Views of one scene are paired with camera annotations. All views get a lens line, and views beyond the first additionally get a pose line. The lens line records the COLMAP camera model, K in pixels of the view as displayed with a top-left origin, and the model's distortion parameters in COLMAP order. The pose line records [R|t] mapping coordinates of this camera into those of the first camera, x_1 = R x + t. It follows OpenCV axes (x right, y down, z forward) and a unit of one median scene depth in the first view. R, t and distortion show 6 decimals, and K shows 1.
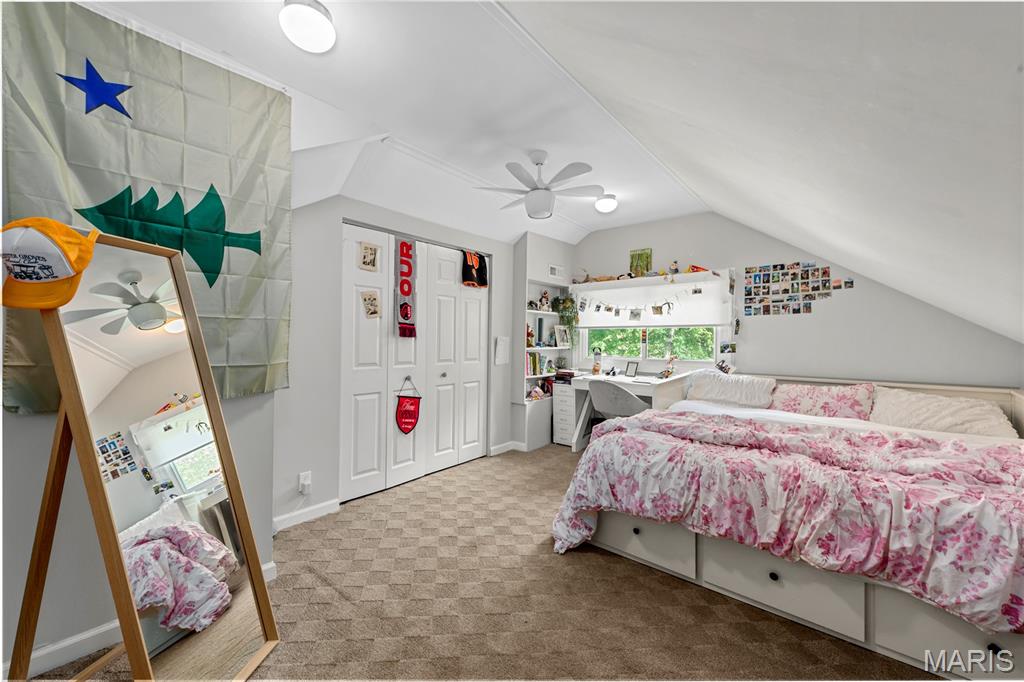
lens RADIAL K [[403.8, 0, 510.2], [0, 403.8, 334.4], [0, 0, 1]] dist [-0.001010, -0.000448]
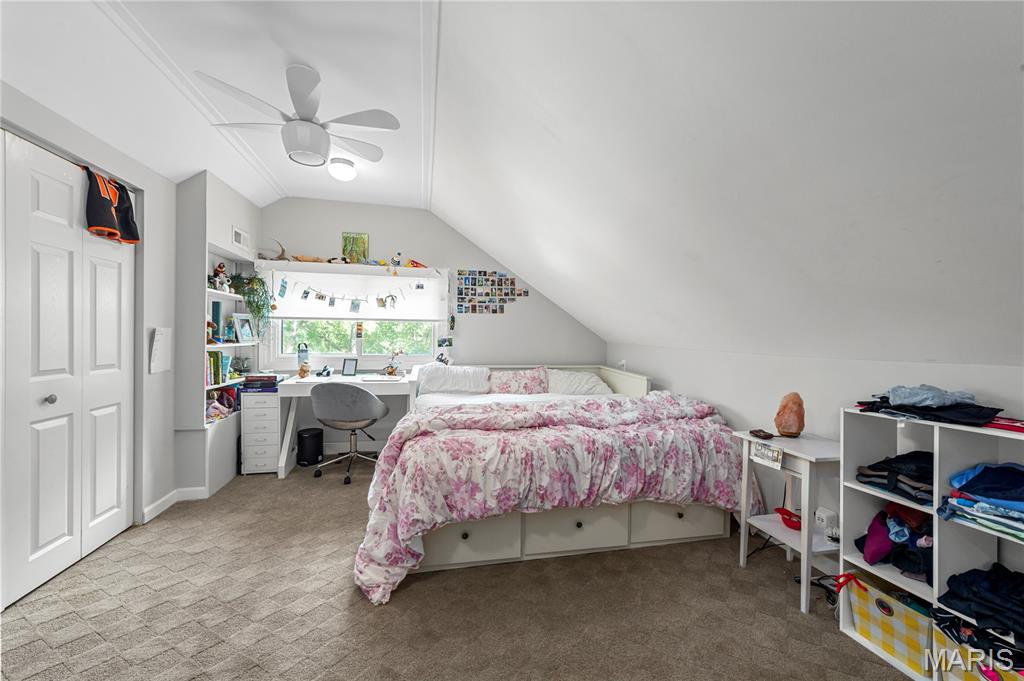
lens RADIAL K [[406.6, 0, 512.0], [0, 406.6, 340.5], [0, 0, 1]] dist [0.001825, -0.000113]
pose [[0.590667, -0.006231, 0.806891, -0.241509], [-0.017279, 0.999643, 0.020368, 0.004062], [-0.806730, -0.025973, 0.590349, 0.221850]]
